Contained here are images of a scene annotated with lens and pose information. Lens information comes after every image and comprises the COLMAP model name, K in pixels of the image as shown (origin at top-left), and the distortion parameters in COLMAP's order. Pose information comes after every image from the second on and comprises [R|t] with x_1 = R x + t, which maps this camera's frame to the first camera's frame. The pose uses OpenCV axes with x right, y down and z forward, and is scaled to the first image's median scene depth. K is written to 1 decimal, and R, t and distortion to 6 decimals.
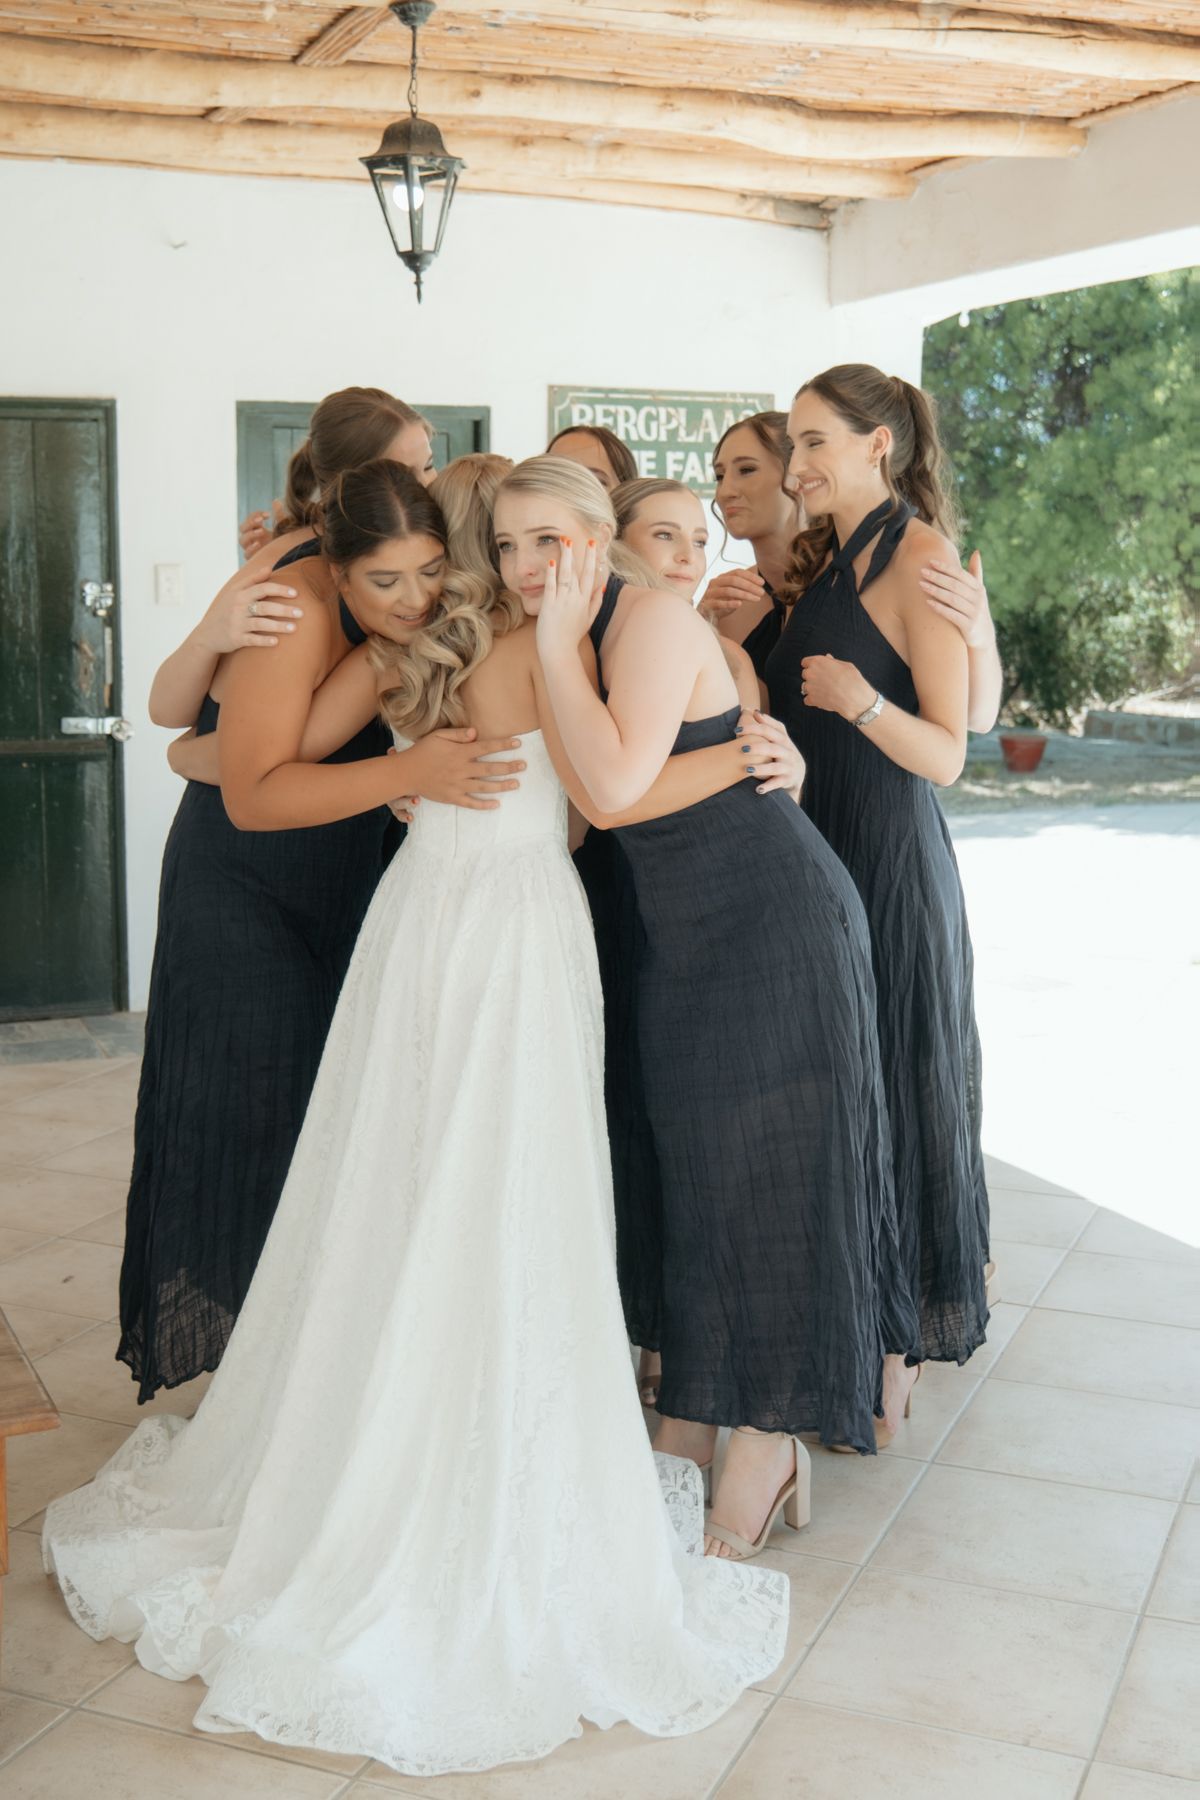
lens RADIAL K [[2053.7, 0, 573.6], [0, 2053.7, 911.7], [0, 0, 1]] dist [-0.052152, 0.000000]
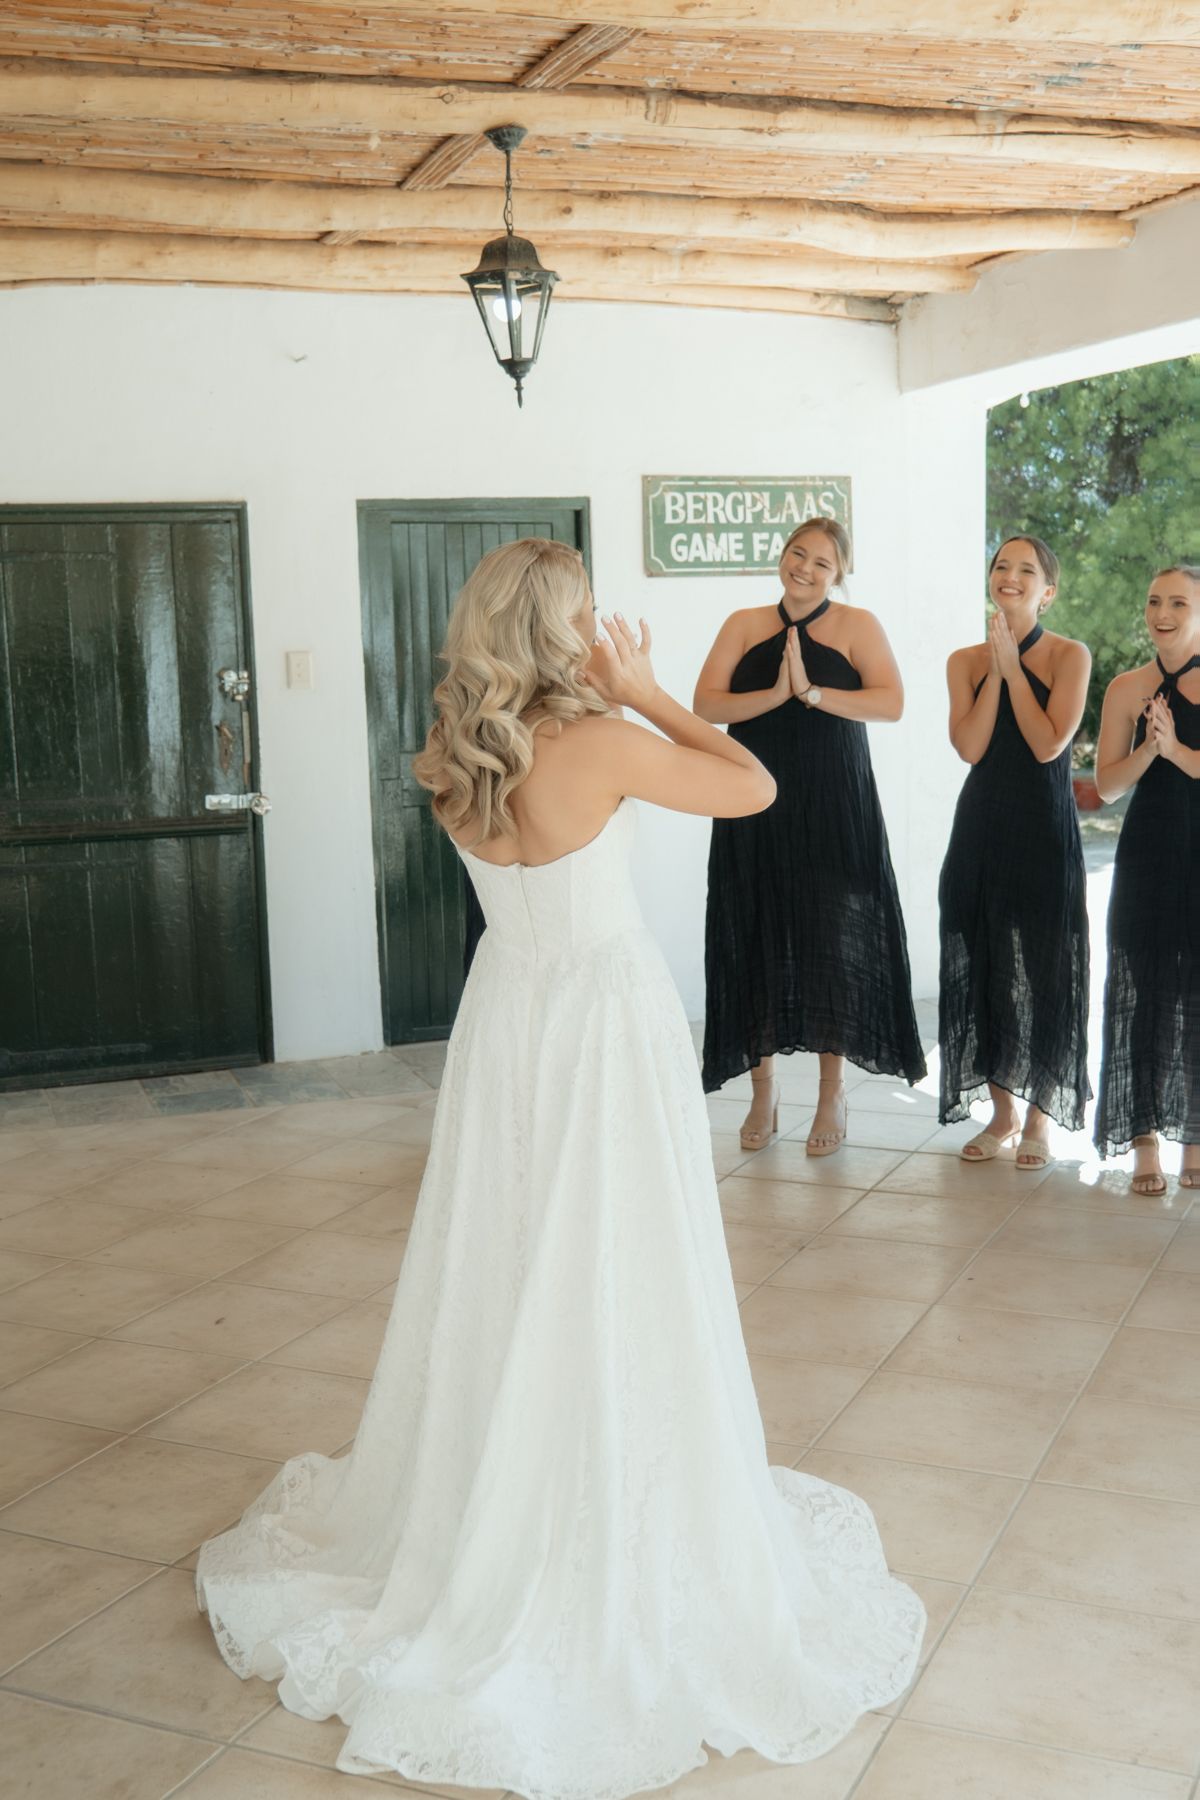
lens RADIAL K [[1869.0, 0, 632.3], [0, 1869.0, 928.1], [0, 0, 1]] dist [-0.038681, 0.000000]
pose [[0.999263, -0.028871, -0.025292, 0.000458], [0.028586, 0.999525, -0.011546, -0.006603], [0.025614, 0.010814, 0.999613, 0.014465]]
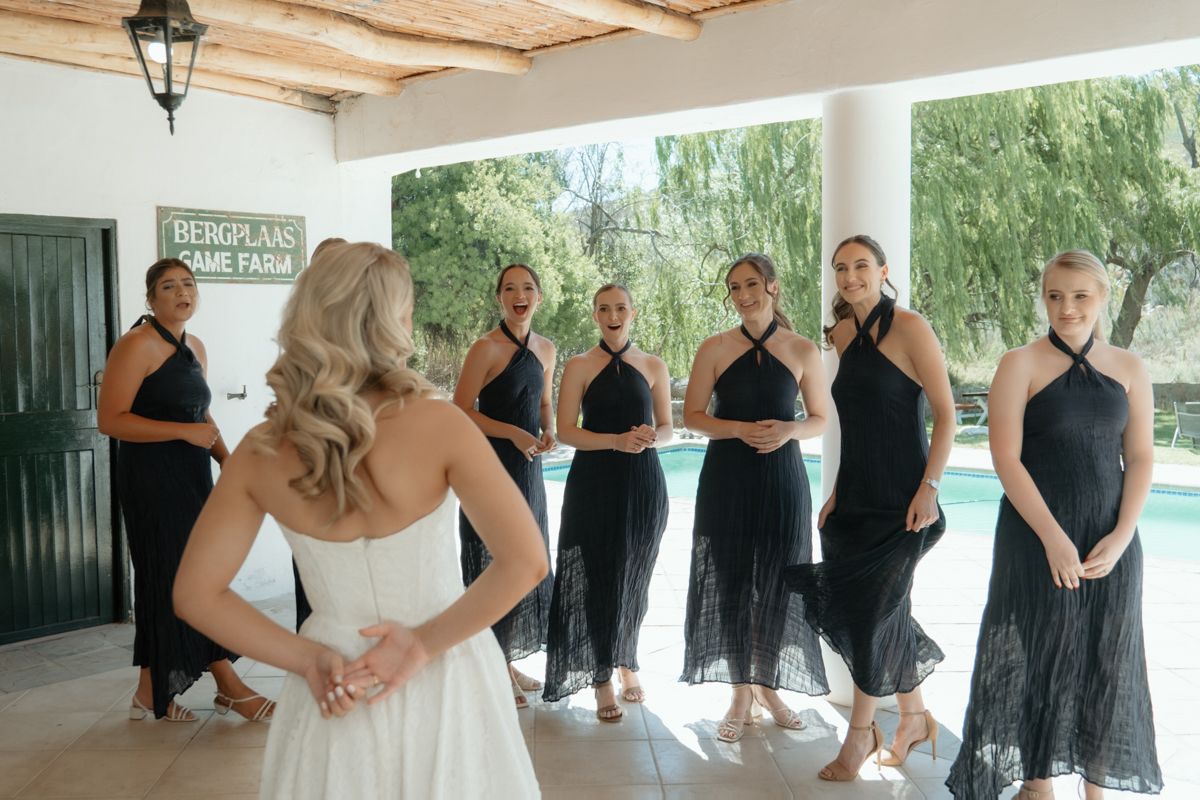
lens RADIAL K [[1136.9, 0, 583.9], [0, 1136.9, 437.1], [0, 0, 1]] dist [-0.031994, 0.000000]
pose [[0.904225, -0.049918, 0.424128, -0.102858], [0.076196, 0.996067, -0.045214, -0.038576], [-0.420203, 0.073200, 0.904473, 0.178999]]
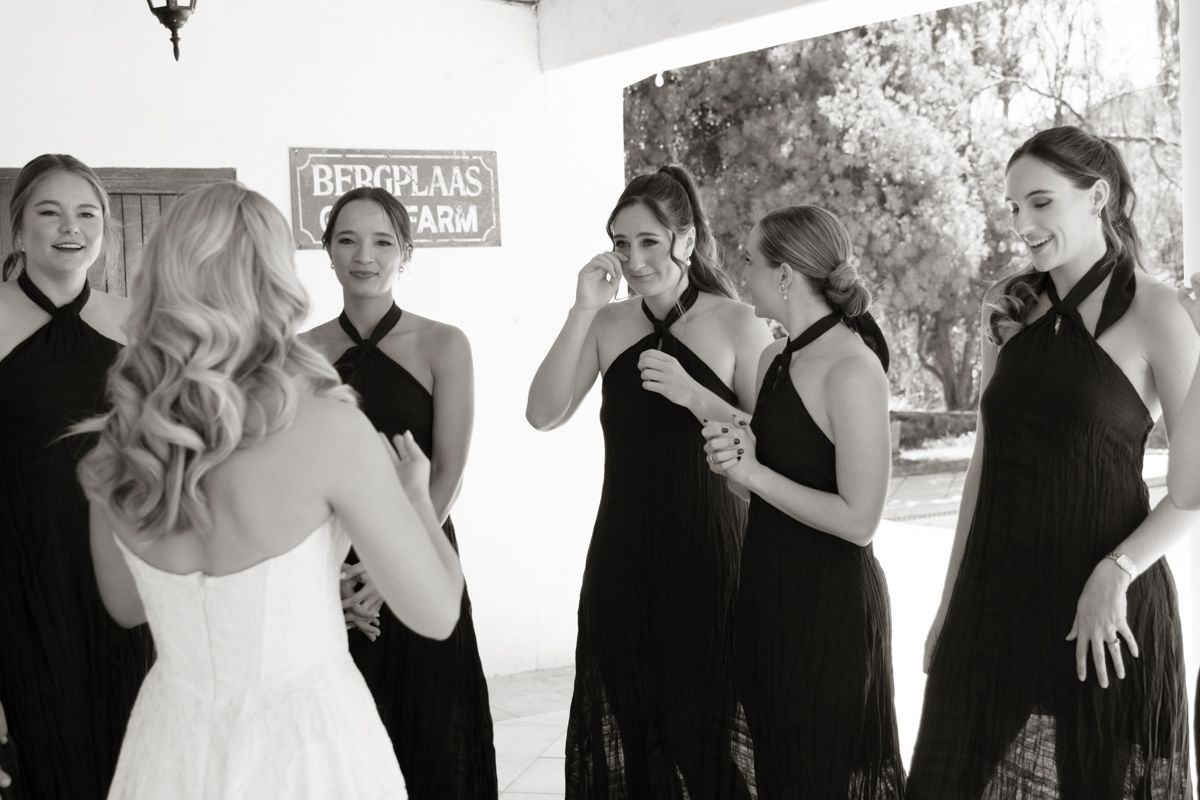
lens RADIAL K [[1721.4, 0, 616.4], [0, 1721.4, 461.8], [0, 0, 1]] dist [0.007709, 0.000000]
pose [[0.981938, -0.056152, 0.180680, -0.019180], [0.069357, 0.995298, -0.067613, -0.022529], [-0.176034, 0.078923, 0.981215, 0.108822]]
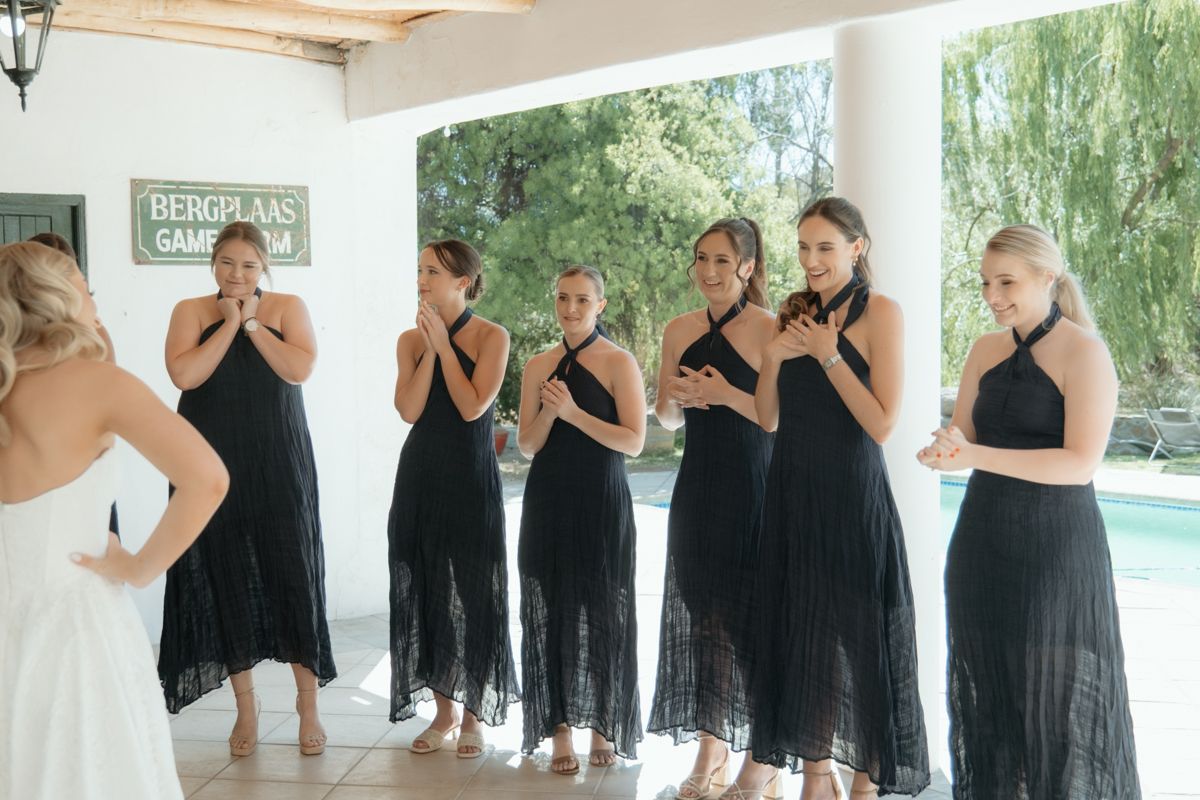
lens RADIAL K [[1506.6, 0, 546.0], [0, 1506.6, 444.8], [0, 0, 1]] dist [-0.042136, 0.000000]
pose [[0.967280, -0.036049, 0.251136, -0.003426], [0.055527, 0.995936, -0.070909, -0.012065], [-0.247559, 0.082534, 0.965351, 0.050032]]
